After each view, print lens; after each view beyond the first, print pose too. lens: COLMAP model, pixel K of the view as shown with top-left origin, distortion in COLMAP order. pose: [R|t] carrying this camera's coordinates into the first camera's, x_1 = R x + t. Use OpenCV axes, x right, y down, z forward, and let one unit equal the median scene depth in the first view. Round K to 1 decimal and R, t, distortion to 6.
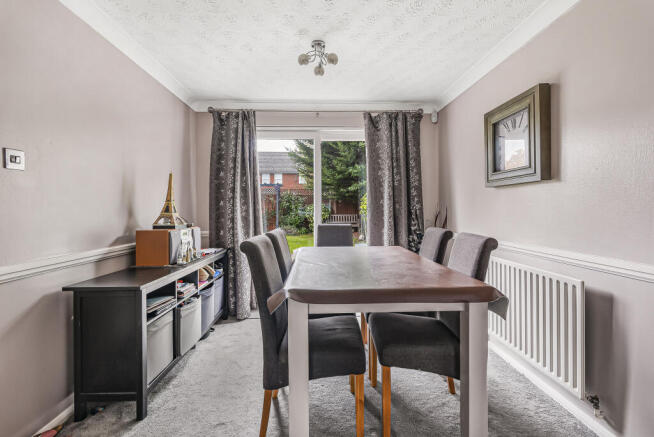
lens RADIAL K [[300.6, 0, 327.3], [0, 300.6, 209.6], [0, 0, 1]] dist [-0.000457, 0.000014]
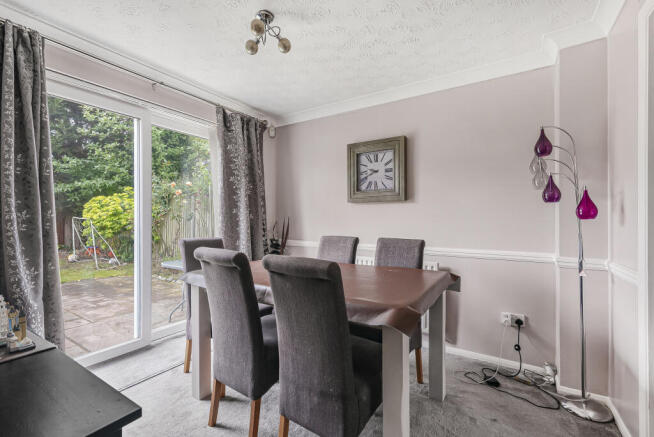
lens RADIAL K [[292.3, 0, 327.0], [0, 292.3, 218.5], [0, 0, 1]] dist [0.011609, 0.000211]
pose [[0.566718, 0.006278, 0.823888, -0.391563], [-0.002620, 0.999980, -0.005818, 0.000620], [-0.823908, 0.001139, 0.566723, 0.275557]]
